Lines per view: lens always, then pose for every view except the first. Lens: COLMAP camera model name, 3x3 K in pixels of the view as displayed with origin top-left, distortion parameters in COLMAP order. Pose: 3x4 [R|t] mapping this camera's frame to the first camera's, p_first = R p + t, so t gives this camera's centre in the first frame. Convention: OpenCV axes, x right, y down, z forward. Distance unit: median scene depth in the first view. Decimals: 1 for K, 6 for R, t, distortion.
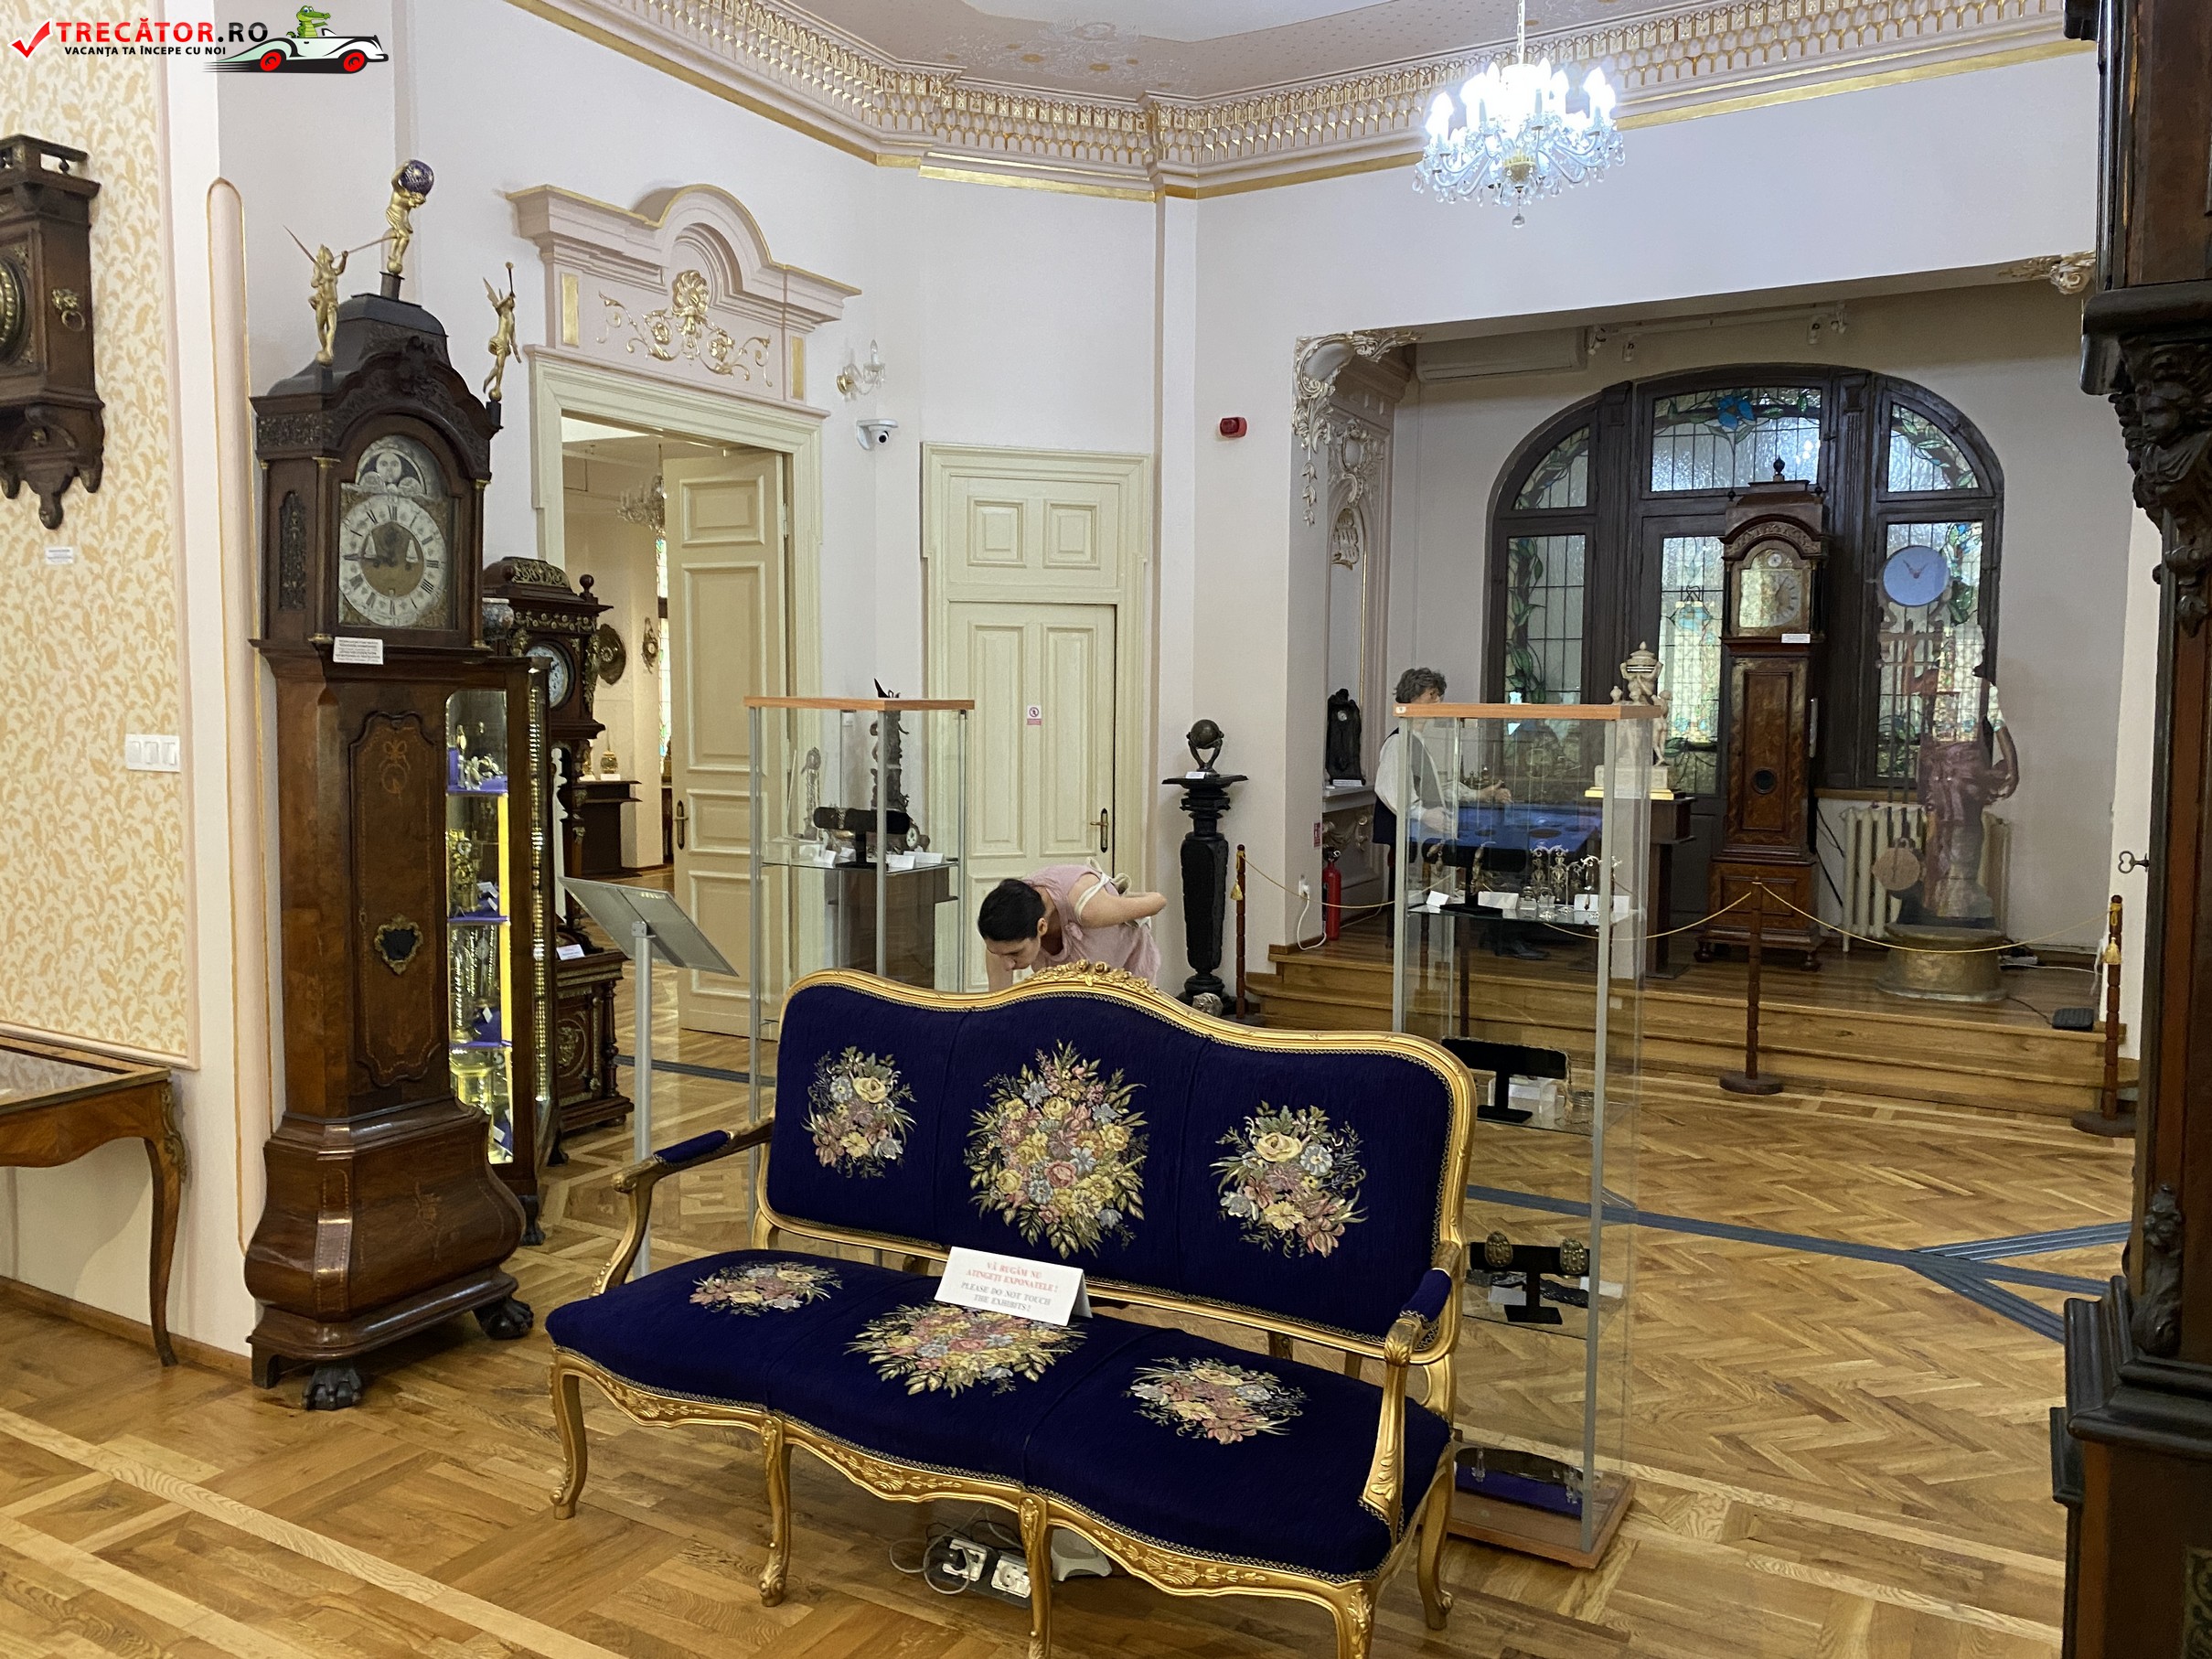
lens RADIAL K [[1687.1, 0, 1106.0], [0, 1687.1, 817.9], [0, 0, 1]] dist [0.011659, -0.006479]
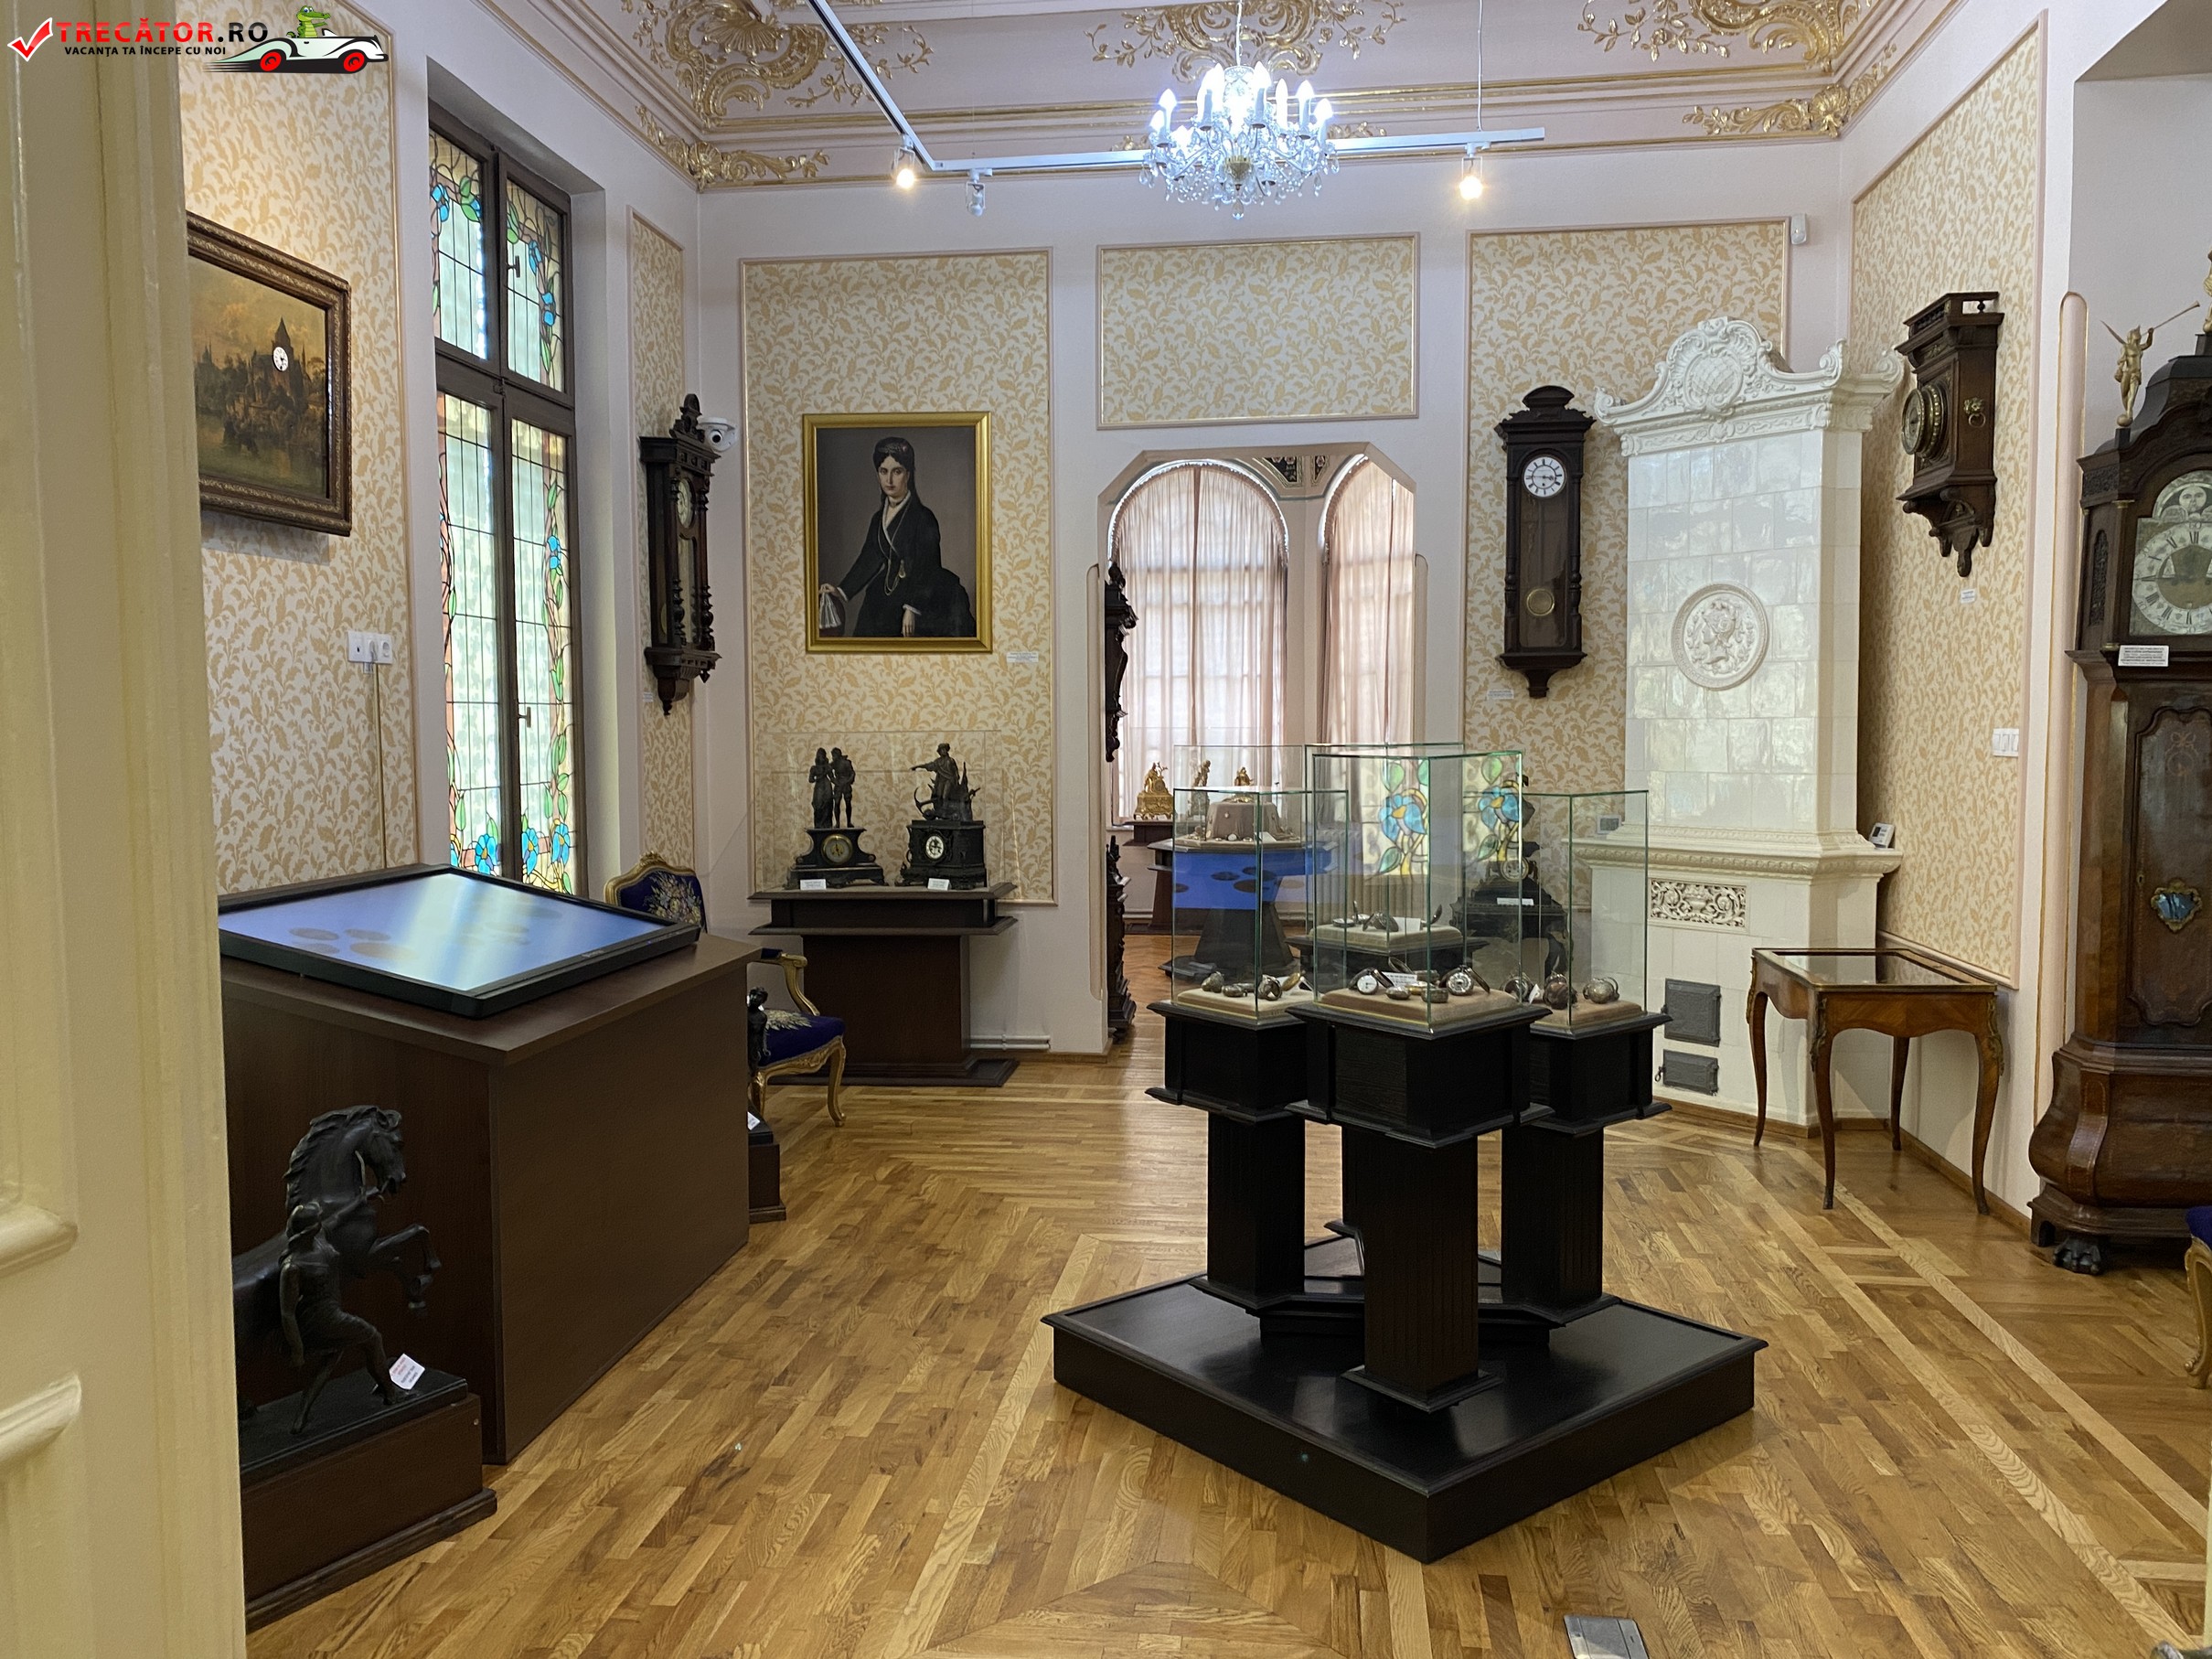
lens RADIAL K [[1687.1, 0, 1106.0], [0, 1687.1, 817.9], [0, 0, 1]] dist [0.011659, -0.006479]
pose [[0.383328, 0.042967, -0.922612, 0.385153], [-0.065156, 0.997687, 0.019392, 0.040557], [0.921311, 0.052680, 0.385240, -0.139302]]
